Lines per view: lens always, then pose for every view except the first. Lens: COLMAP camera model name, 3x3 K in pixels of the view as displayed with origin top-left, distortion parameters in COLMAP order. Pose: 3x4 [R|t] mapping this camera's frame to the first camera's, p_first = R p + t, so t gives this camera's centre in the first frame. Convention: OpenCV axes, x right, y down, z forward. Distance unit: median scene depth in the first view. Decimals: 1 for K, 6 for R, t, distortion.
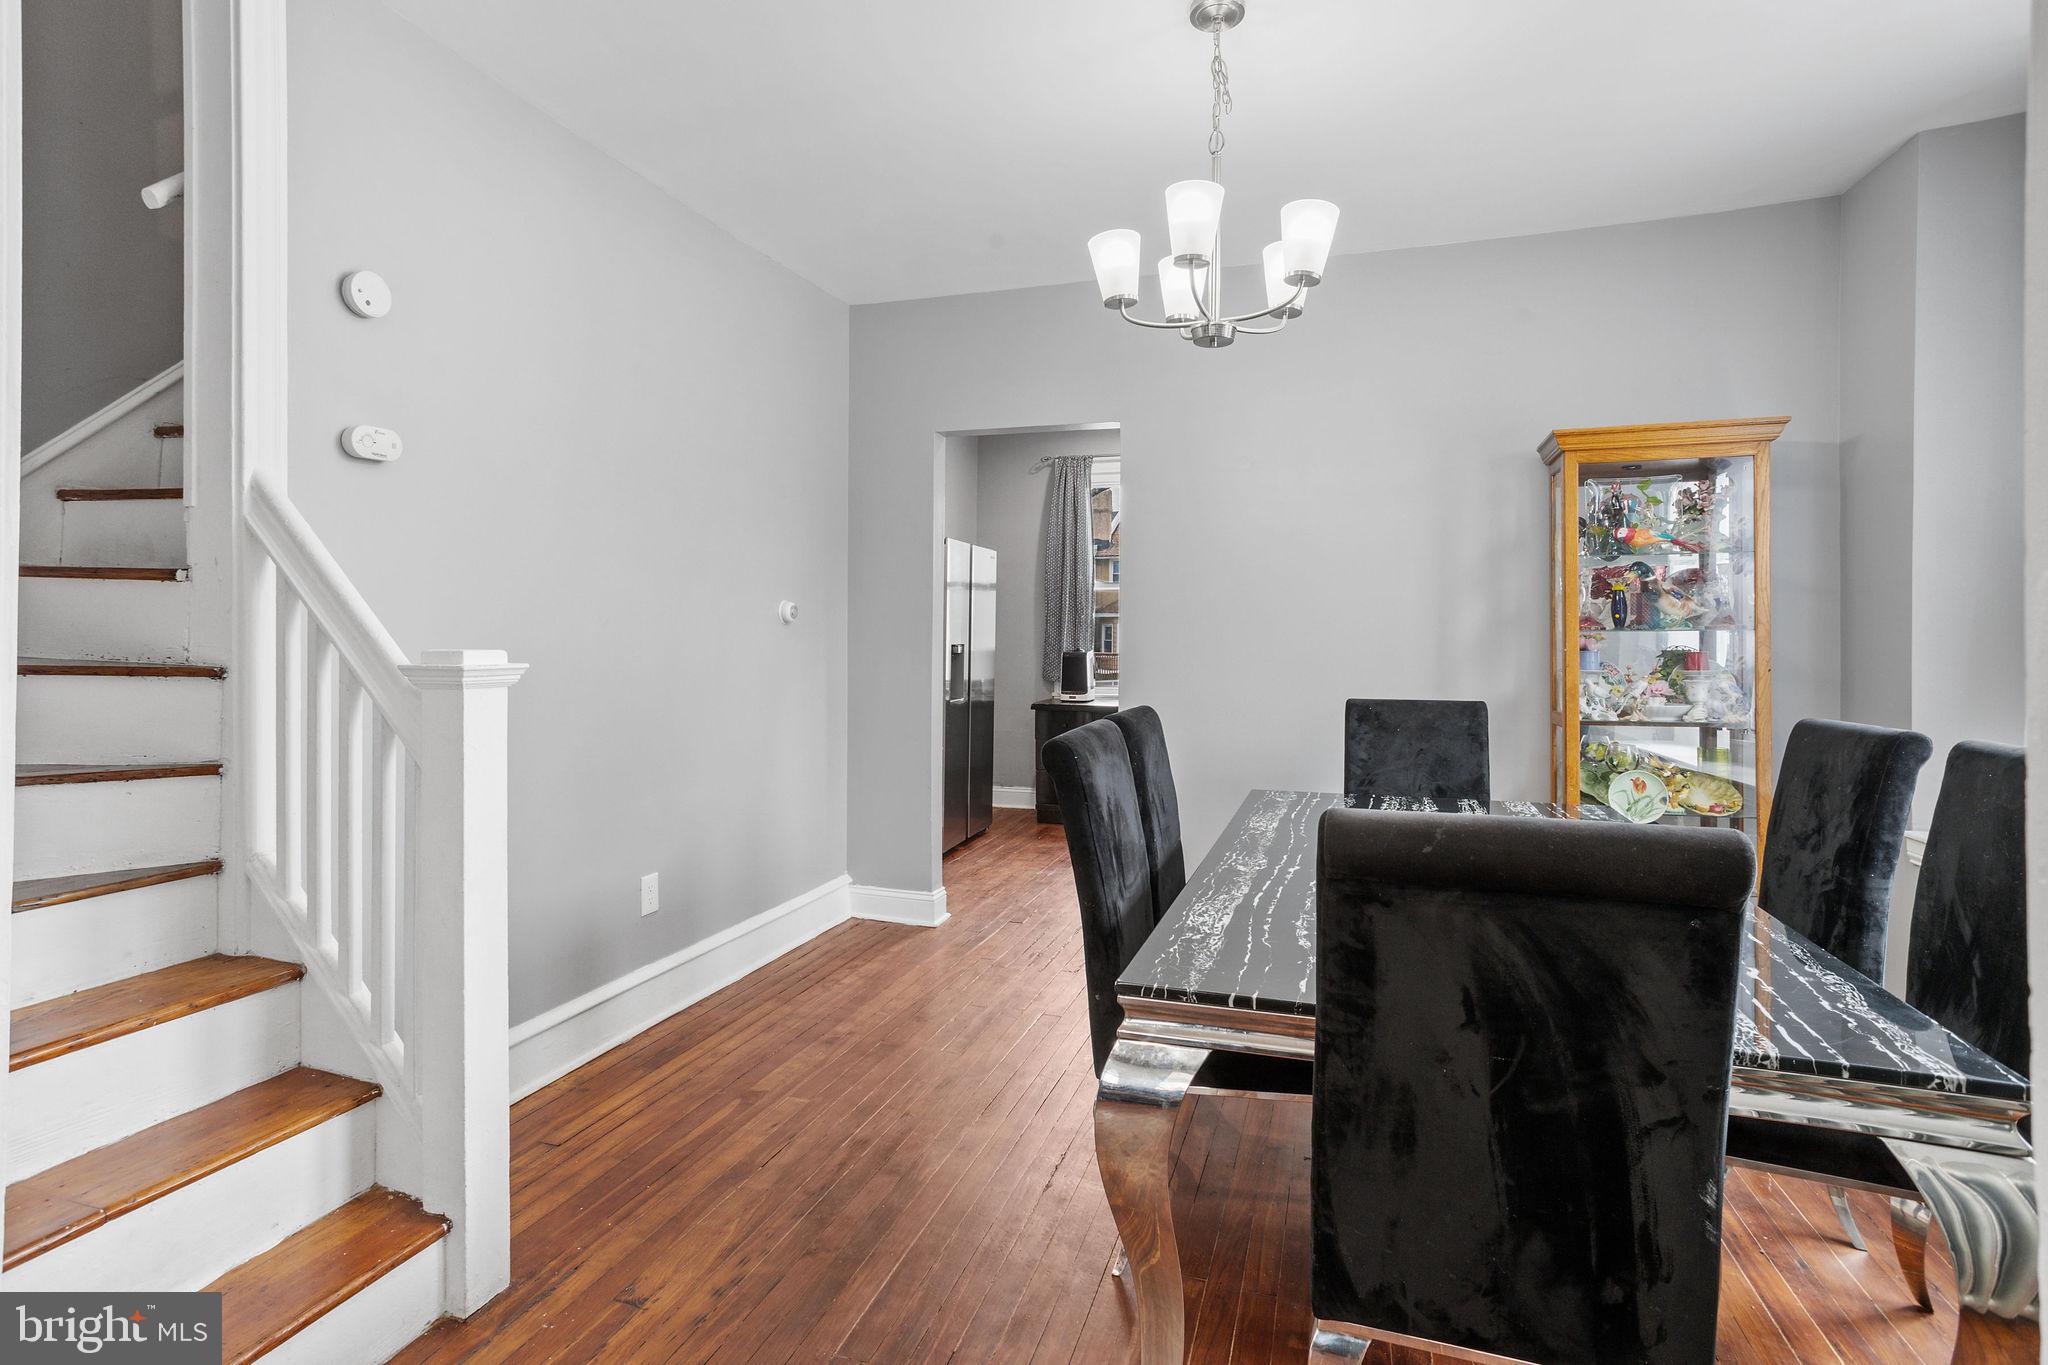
lens RADIAL K [[995.2, 0, 1024.0], [0, 995.2, 667.1], [0, 0, 1]] dist [-0.037354, 0.017957]
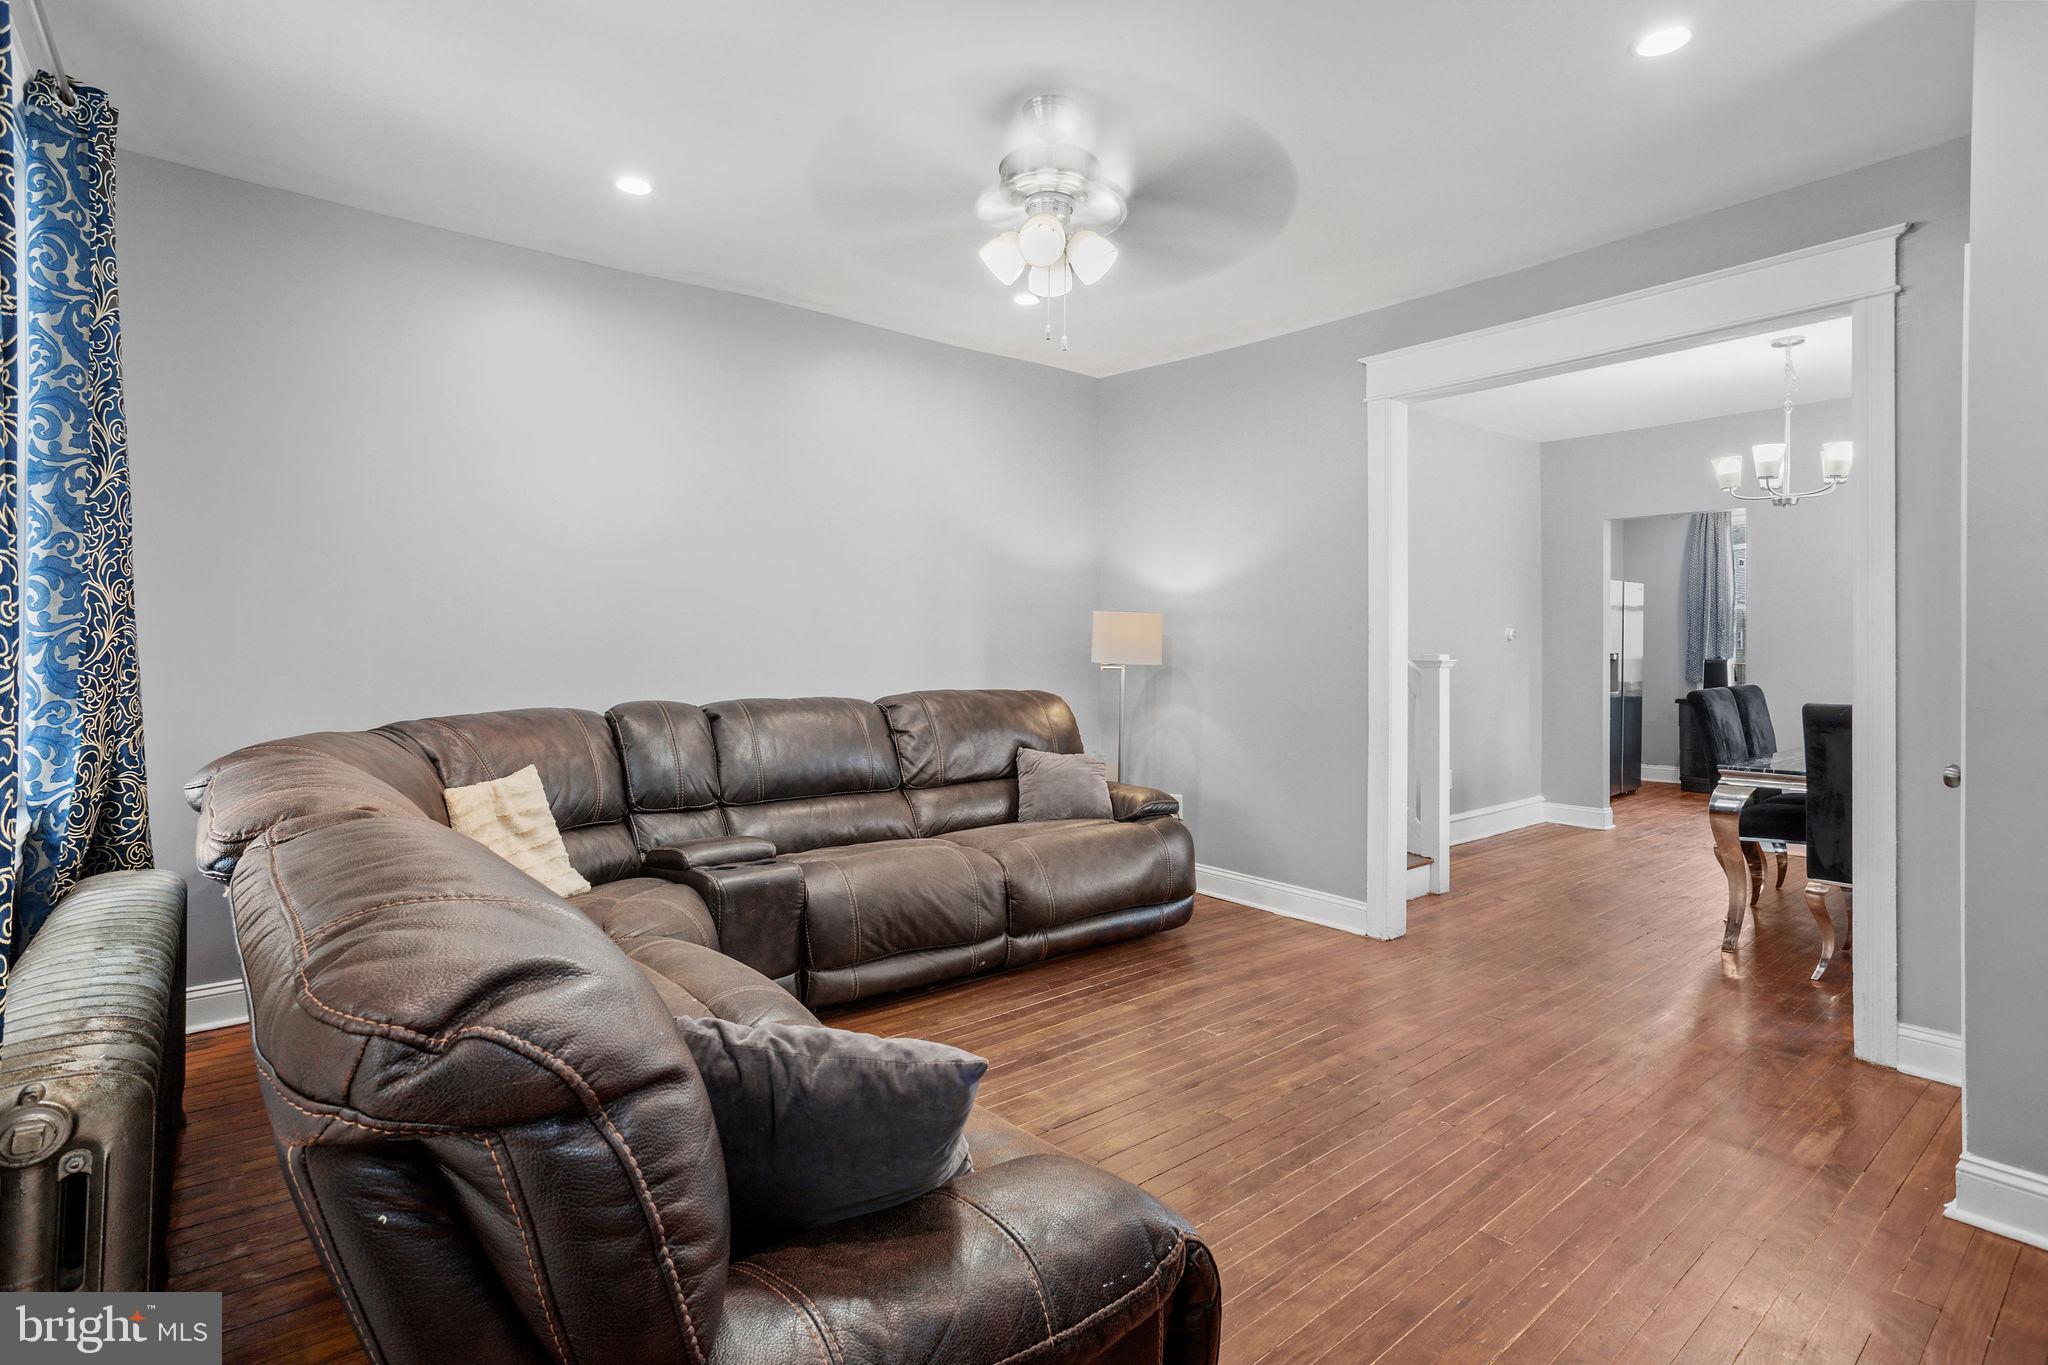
lens RADIAL K [[995.2, 0, 1008.6], [0, 995.2, 672.7], [0, 0, 1]] dist [-0.037354, 0.017957]
pose [[0.835231, -0.000736, -0.549898, -0.016305], [-0.006515, 0.999916, -0.011234, 0.024777], [0.549860, 0.012966, 0.835156, -0.601167]]
